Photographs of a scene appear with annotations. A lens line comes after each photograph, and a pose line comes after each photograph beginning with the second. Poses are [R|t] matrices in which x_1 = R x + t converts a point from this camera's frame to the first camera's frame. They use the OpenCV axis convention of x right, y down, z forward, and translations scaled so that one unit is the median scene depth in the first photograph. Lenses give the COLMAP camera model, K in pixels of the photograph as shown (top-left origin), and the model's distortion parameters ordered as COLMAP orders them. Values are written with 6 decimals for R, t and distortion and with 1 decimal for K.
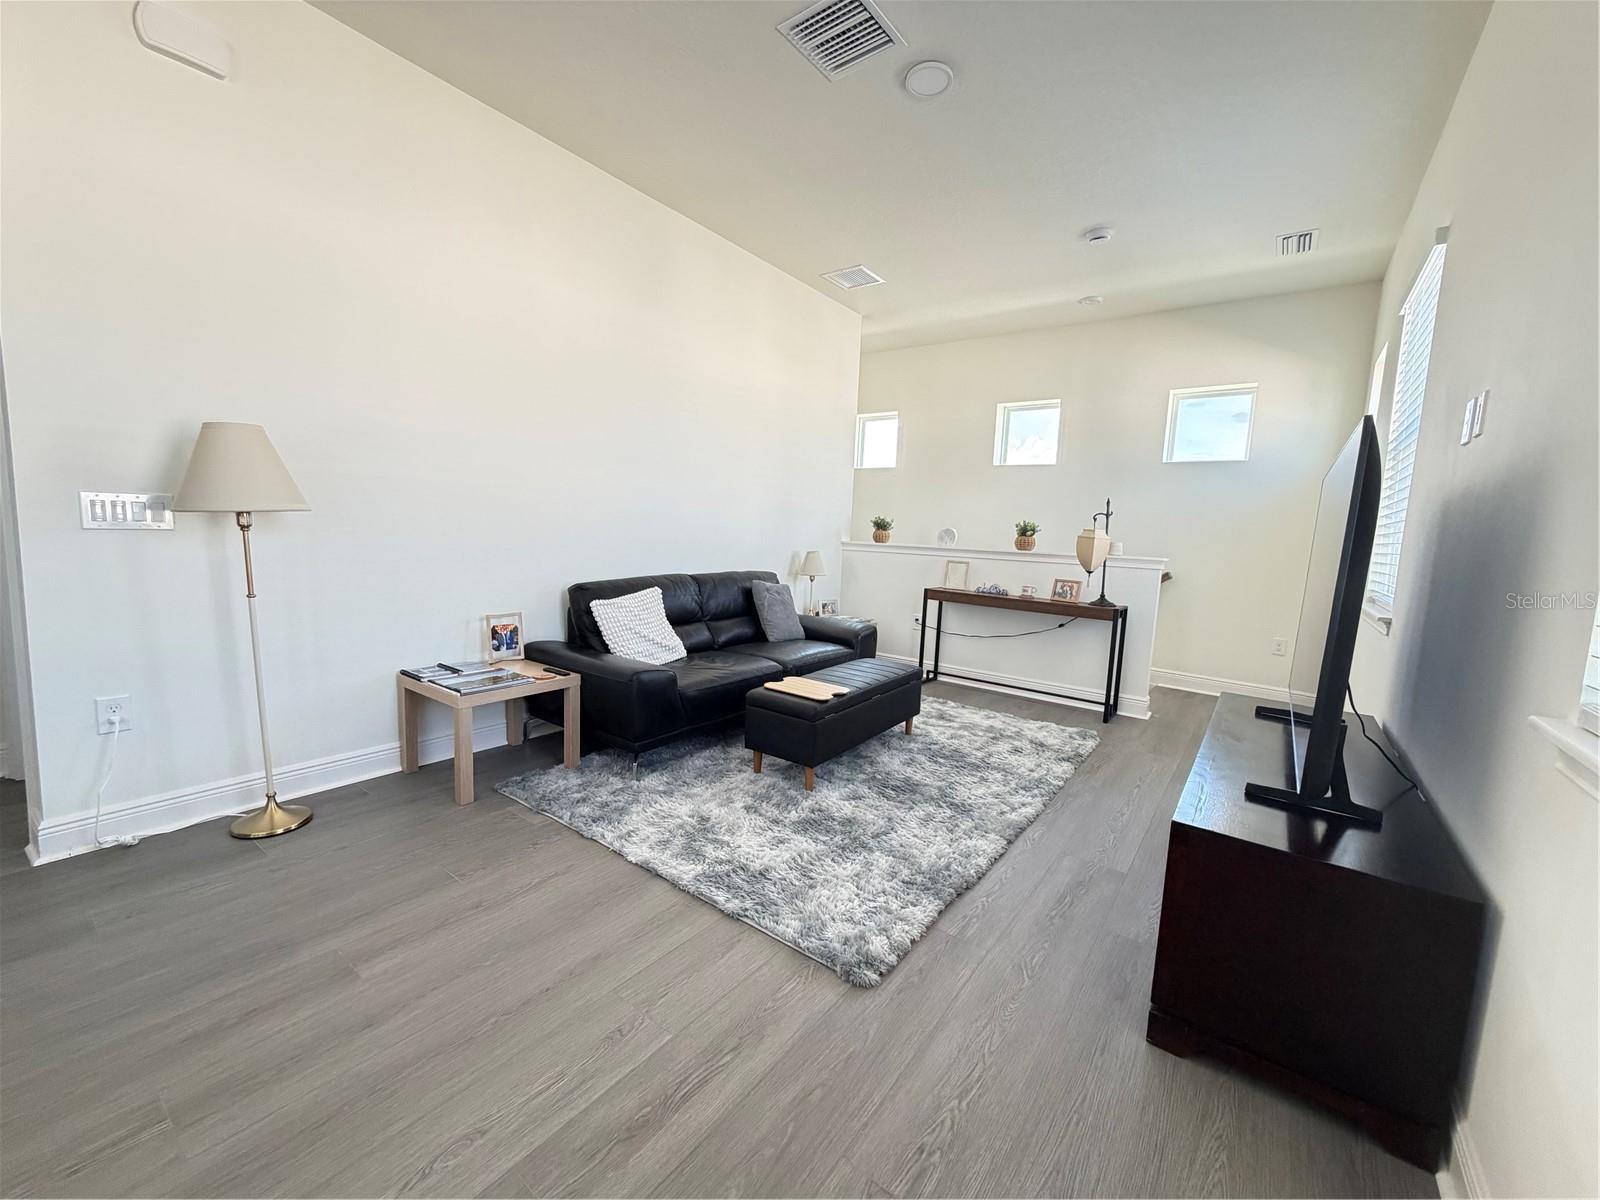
lens RADIAL K [[639.8, 0, 806.0], [0, 639.8, 599.1], [0, 0, 1]] dist [0.001410, 0.000112]
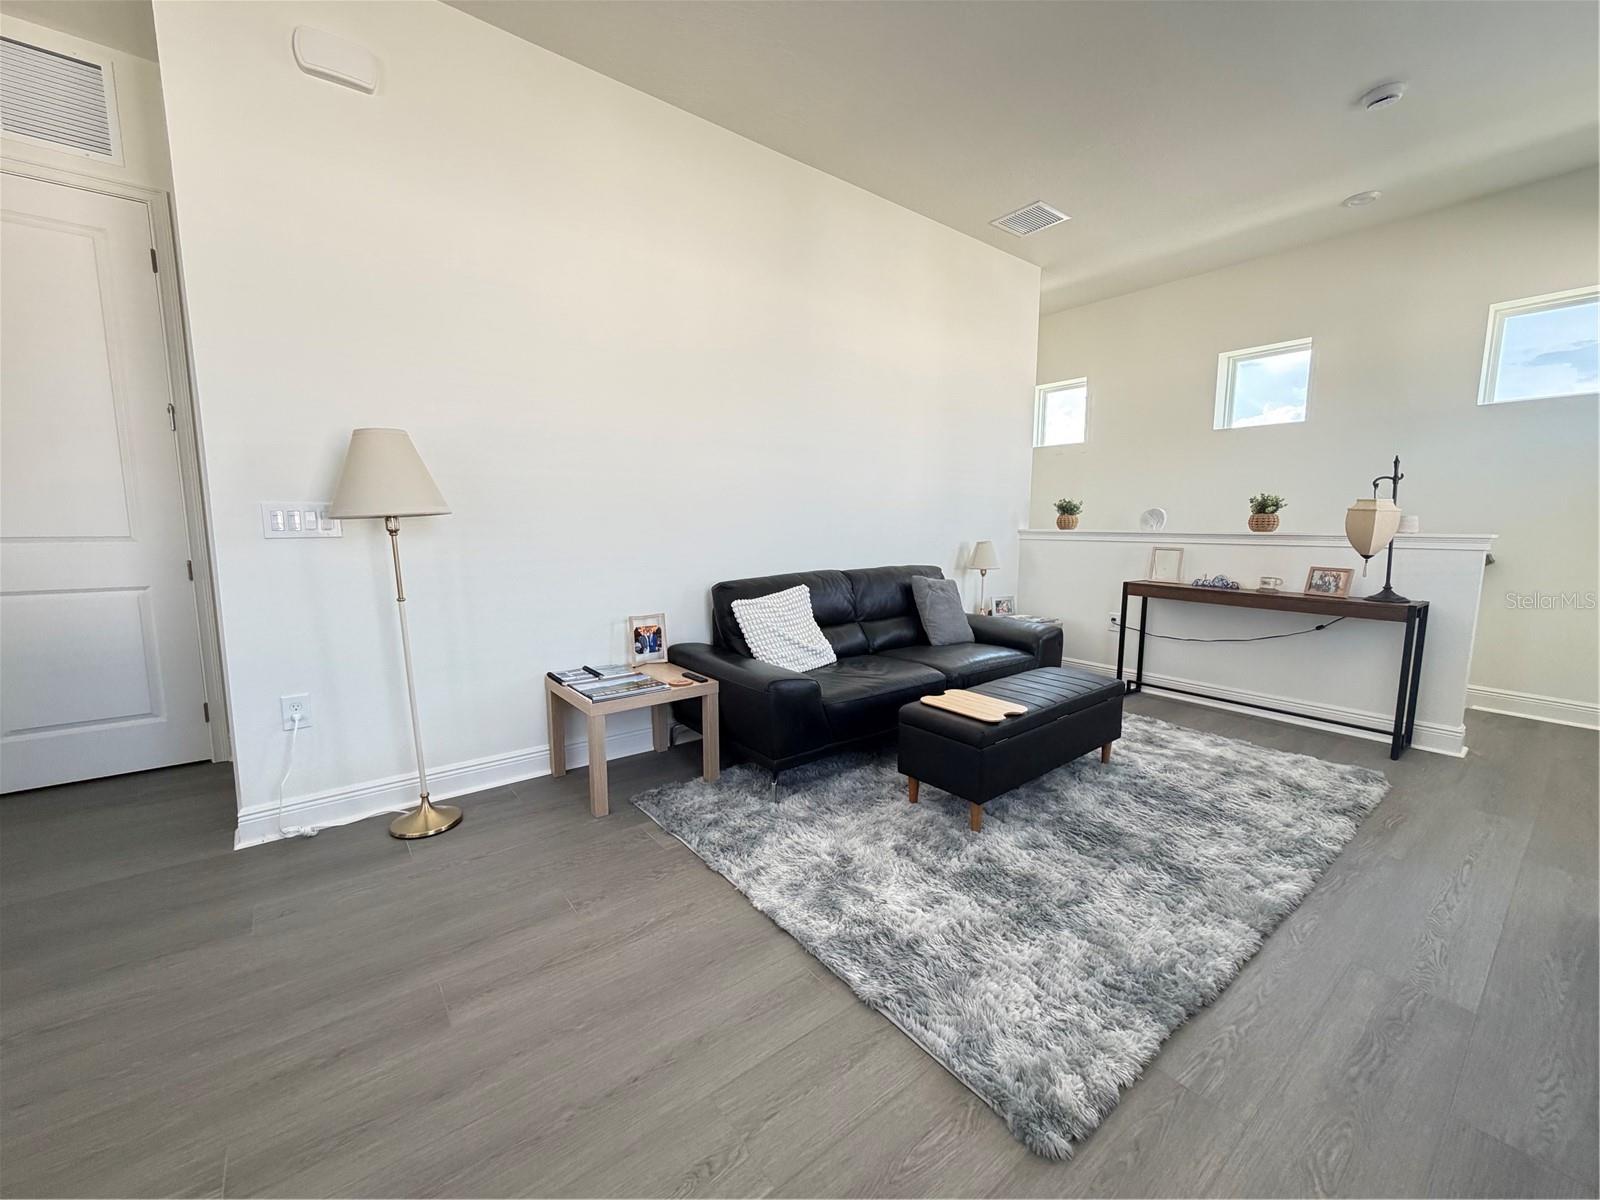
lens RADIAL K [[639.8, 0, 806.0], [0, 639.8, 599.1], [0, 0, 1]] dist [0.001410, 0.000112]
pose [[0.963614, -0.008370, -0.267166, 0.015225], [0.009784, 0.999944, 0.003961, -0.002617], [0.267118, -0.006431, 0.963642, 0.141325]]
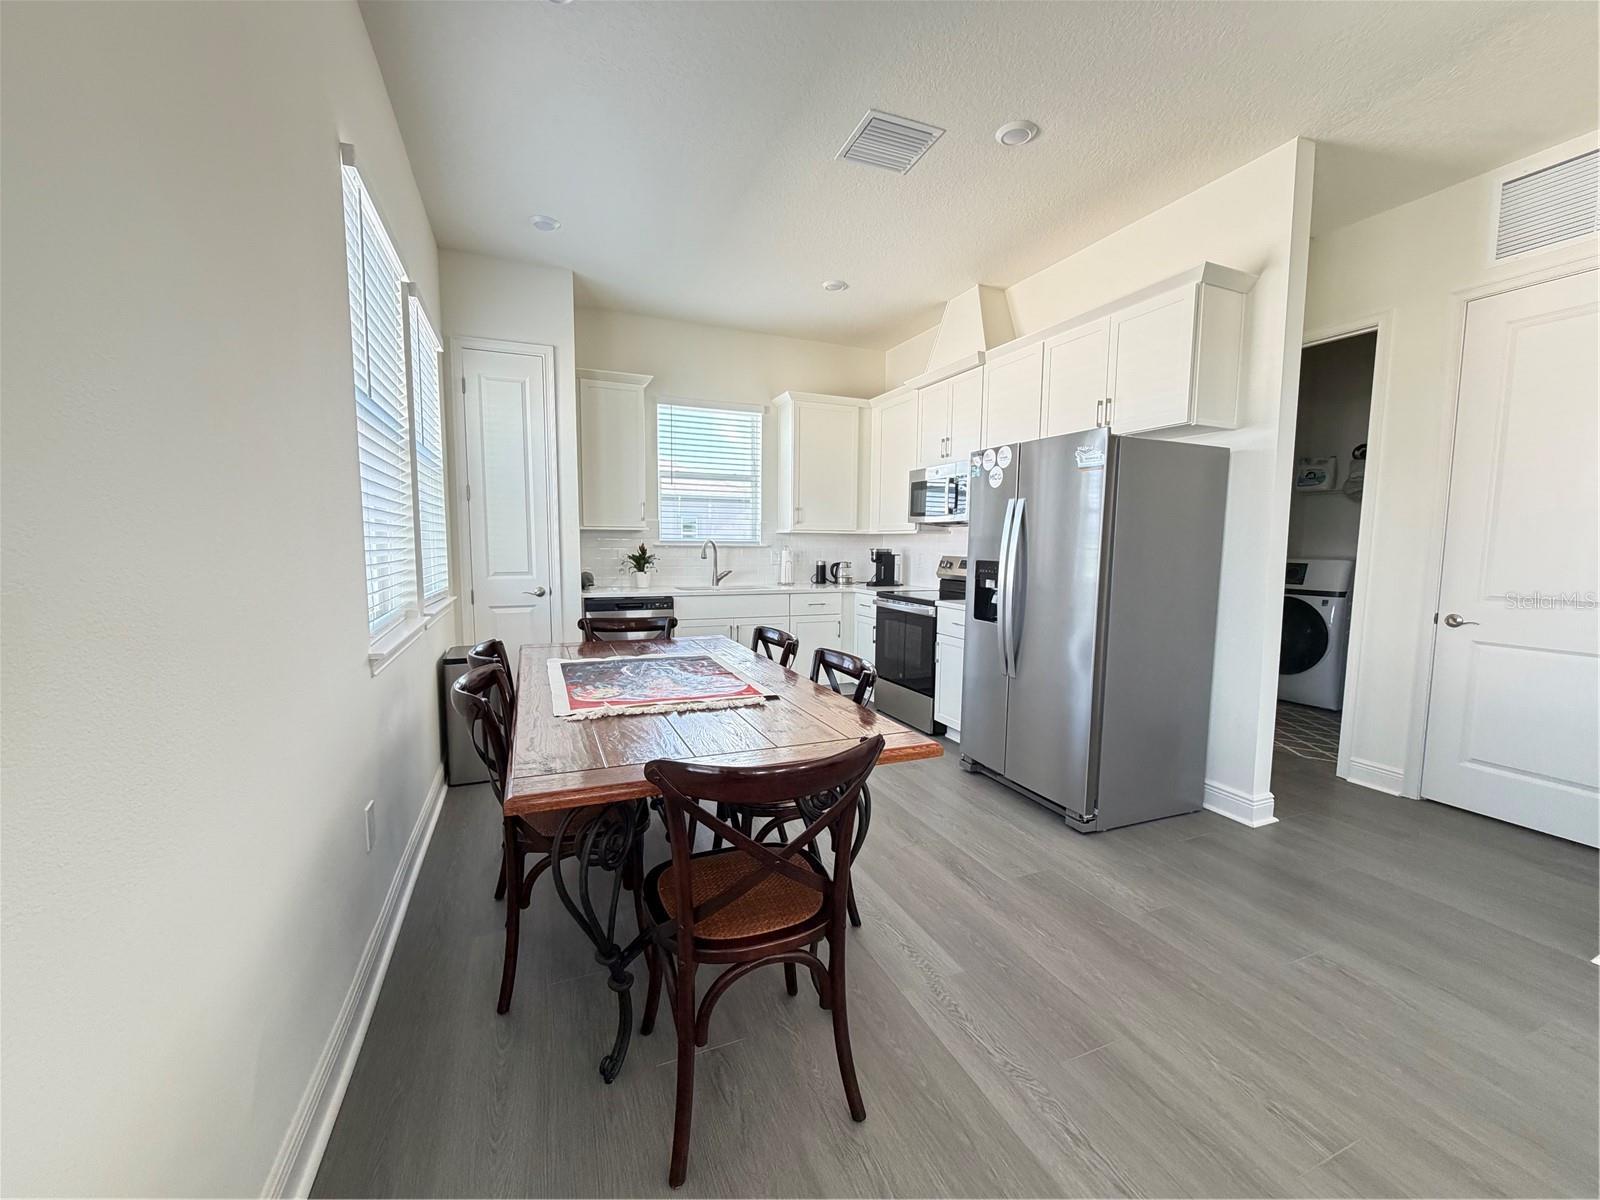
lens RADIAL K [[639.8, 0, 806.0], [0, 639.8, 599.1], [0, 0, 1]] dist [0.001410, 0.000112]
pose [[-0.507425, 0.026278, -0.861295, 0.155083], [-0.129761, 0.985807, 0.106524, -0.051107], [0.851870, 0.165815, -0.496813, 0.247950]]
